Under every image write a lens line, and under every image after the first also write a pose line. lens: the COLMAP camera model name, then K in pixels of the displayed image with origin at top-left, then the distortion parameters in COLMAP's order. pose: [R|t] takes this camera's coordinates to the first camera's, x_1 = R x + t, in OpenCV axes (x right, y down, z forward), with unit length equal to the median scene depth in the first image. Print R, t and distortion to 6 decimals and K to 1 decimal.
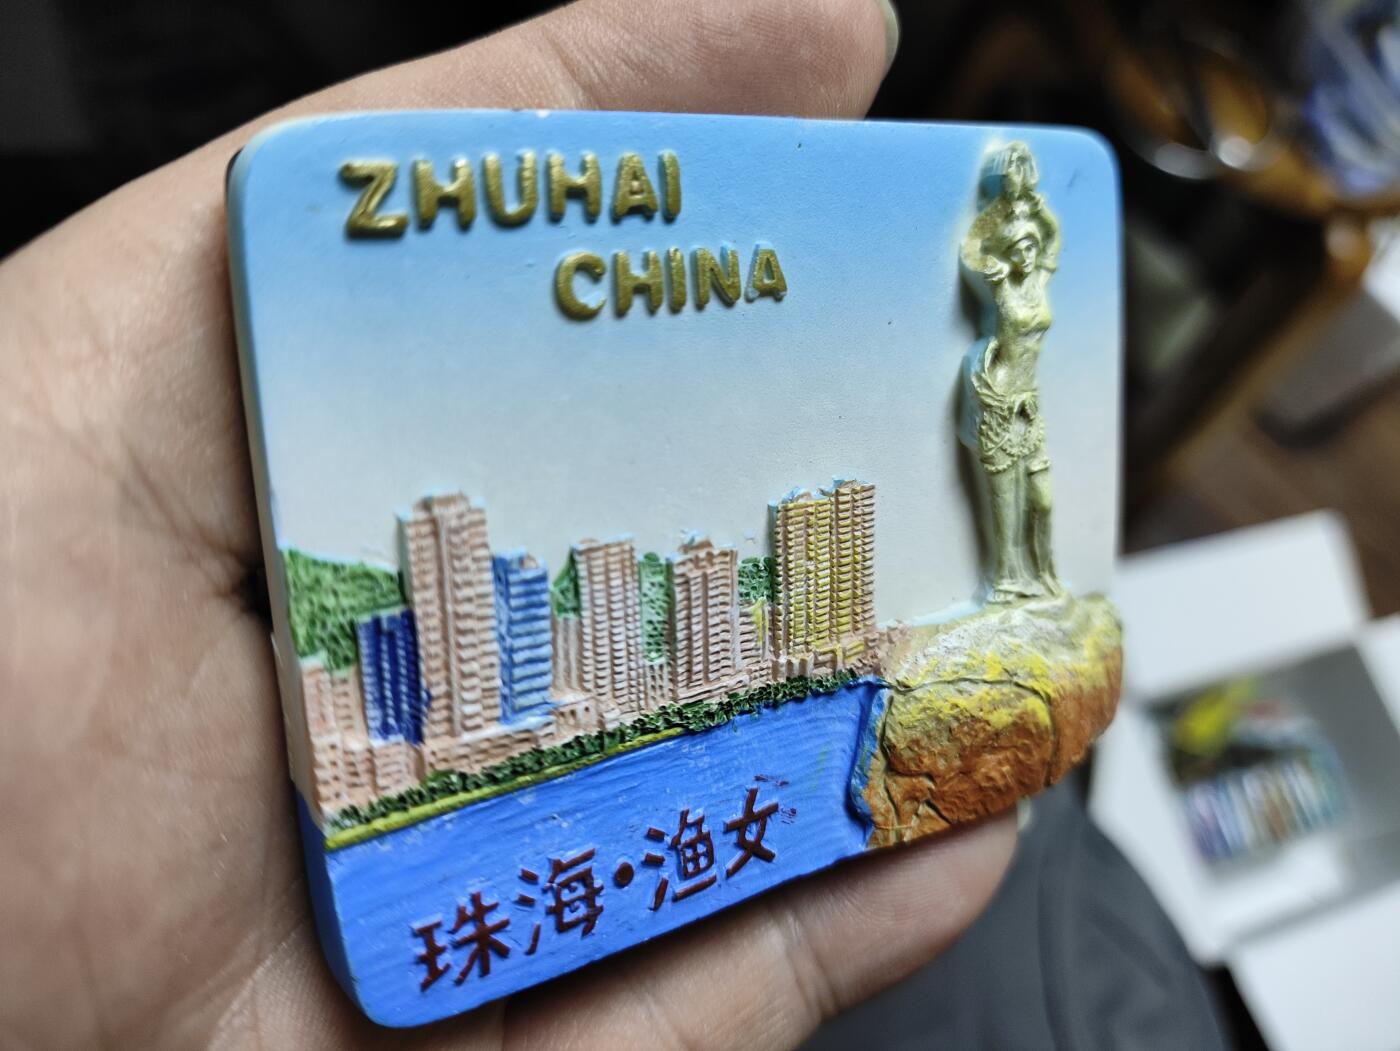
lens RADIAL K [[1137.4, 0, 700.0], [0, 1137.4, 525.5], [0, 0, 1]] dist [-0.010703, -0.003057]
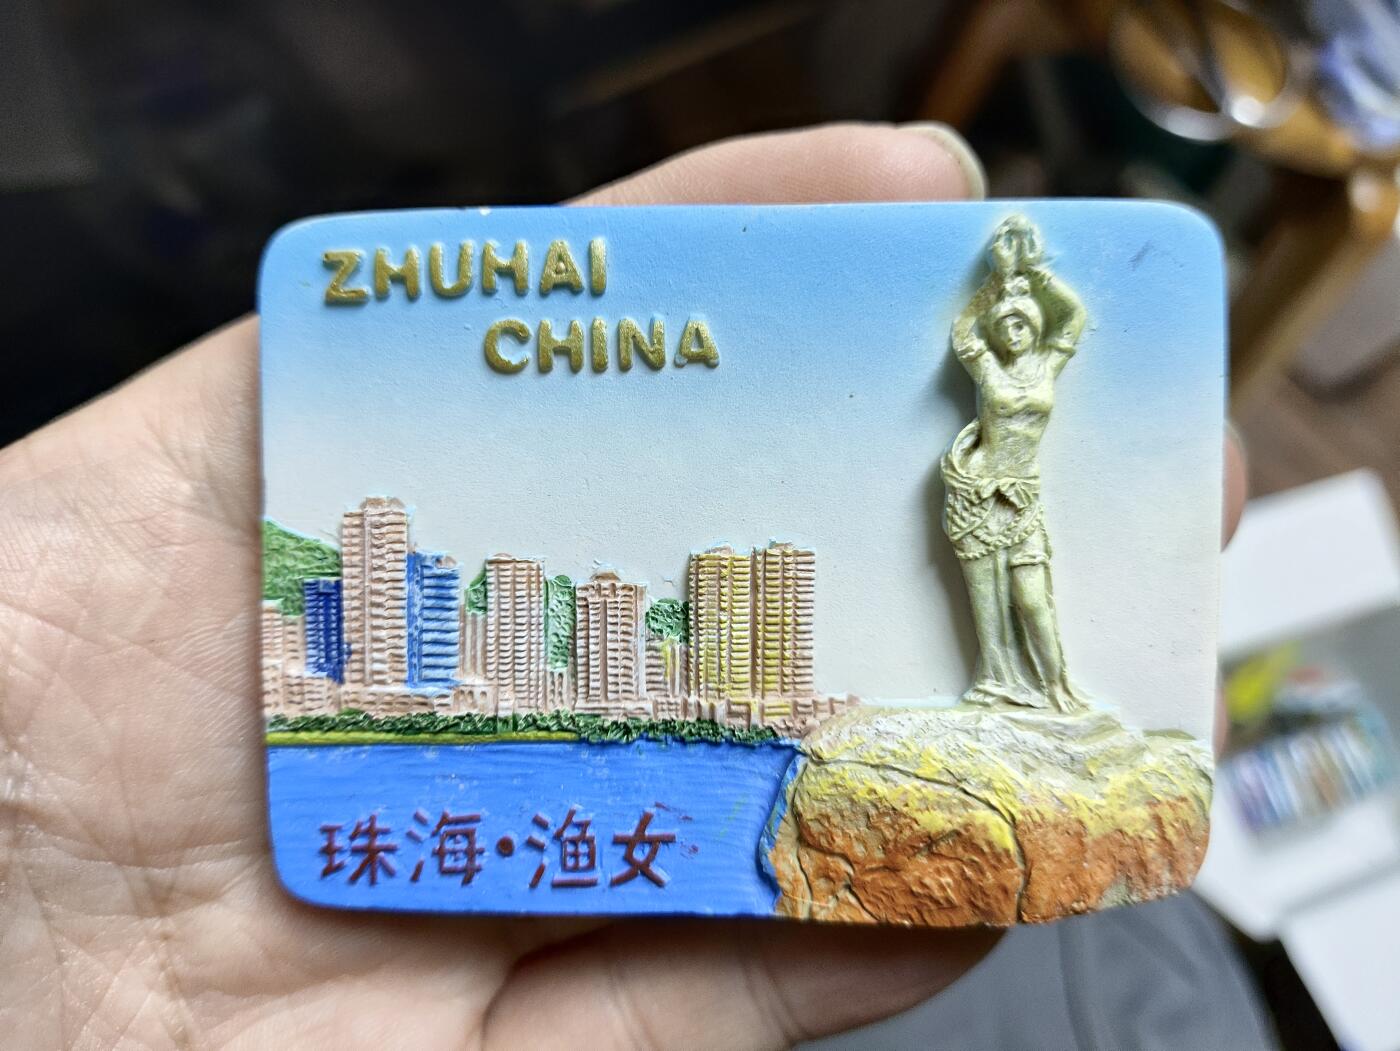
lens RADIAL K [[1137.4, 0, 700.0], [0, 1137.4, 525.5], [0, 0, 1]] dist [-0.010703, -0.003057]
pose [[0.812359, 0.107246, -0.573211, 0.691653], [-0.158826, 0.986475, -0.040524, -0.001423], [0.561112, 0.123961, 0.818405, 0.111565]]
